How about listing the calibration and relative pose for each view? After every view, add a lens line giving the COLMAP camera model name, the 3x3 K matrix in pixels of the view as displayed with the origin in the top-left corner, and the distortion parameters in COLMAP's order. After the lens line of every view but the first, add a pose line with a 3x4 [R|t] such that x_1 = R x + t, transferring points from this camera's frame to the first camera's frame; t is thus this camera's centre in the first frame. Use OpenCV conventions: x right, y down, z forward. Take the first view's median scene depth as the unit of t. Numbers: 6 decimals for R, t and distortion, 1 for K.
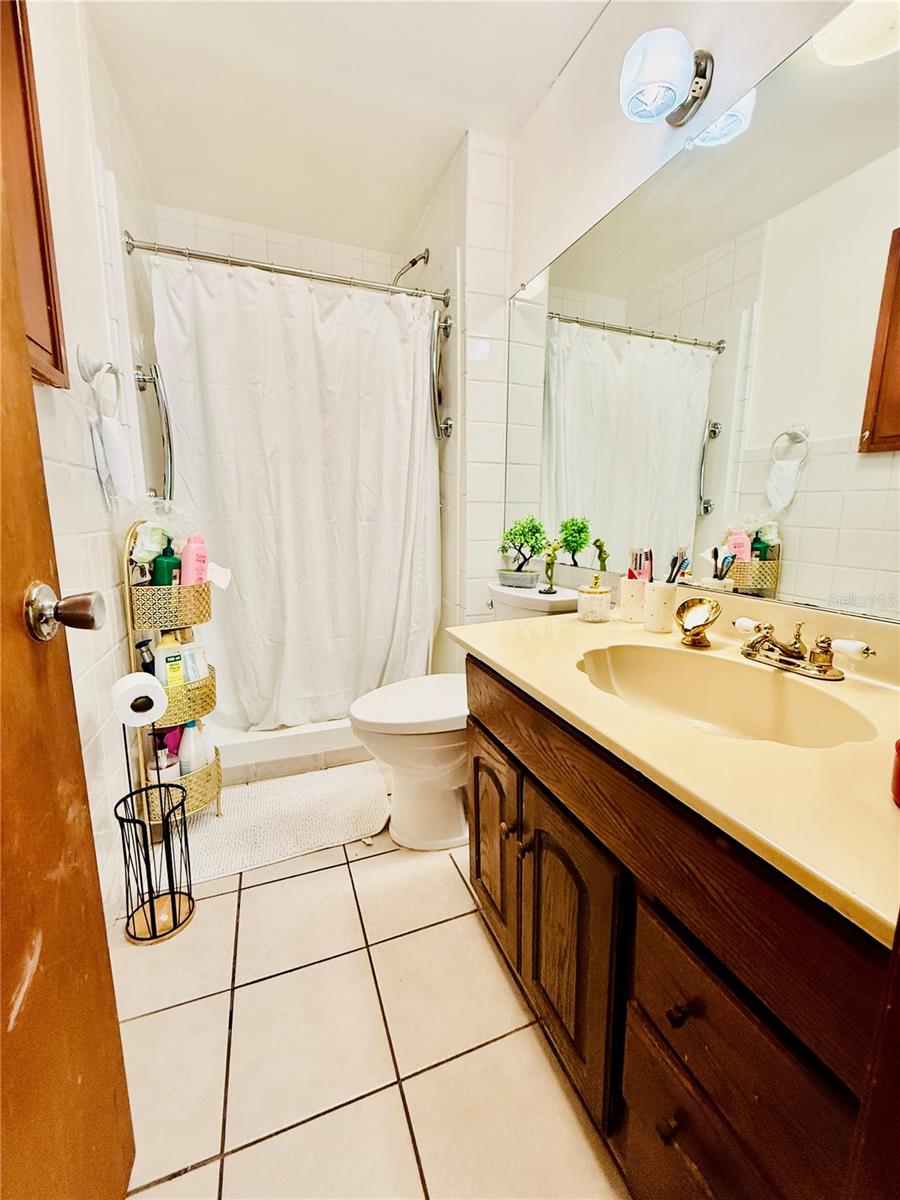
lens RADIAL K [[480.7, 0, 448.9], [0, 480.7, 594.7], [0, 0, 1]] dist [0.006553, 0.001316]
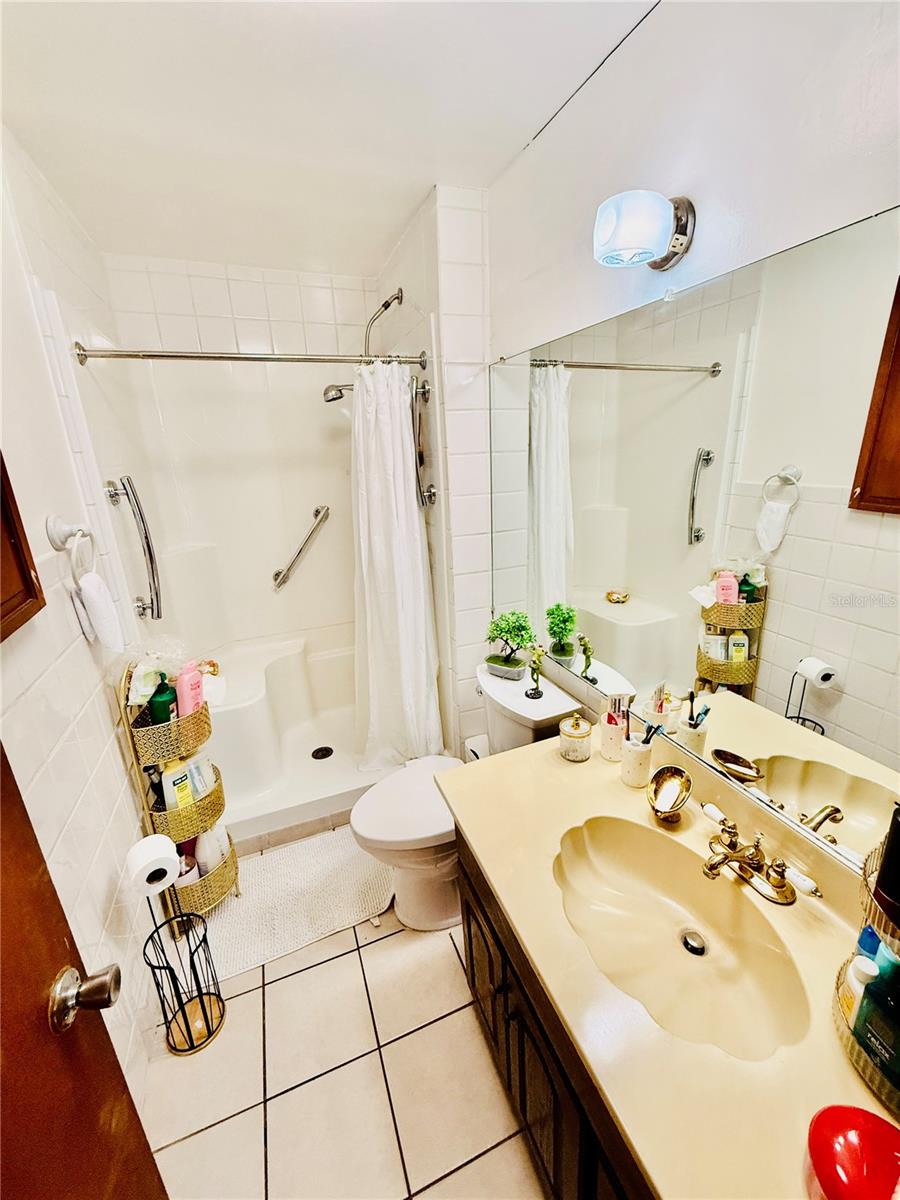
lens RADIAL K [[480.7, 0, 450.0], [0, 480.7, 591.1], [0, 0, 1]] dist [0.006553, 0.001316]
pose [[0.999013, -0.044395, -0.001573, 0.036314], [0.044207, 0.990033, 0.133721, -0.366542], [-0.004379, -0.133658, 0.991018, 0.005269]]
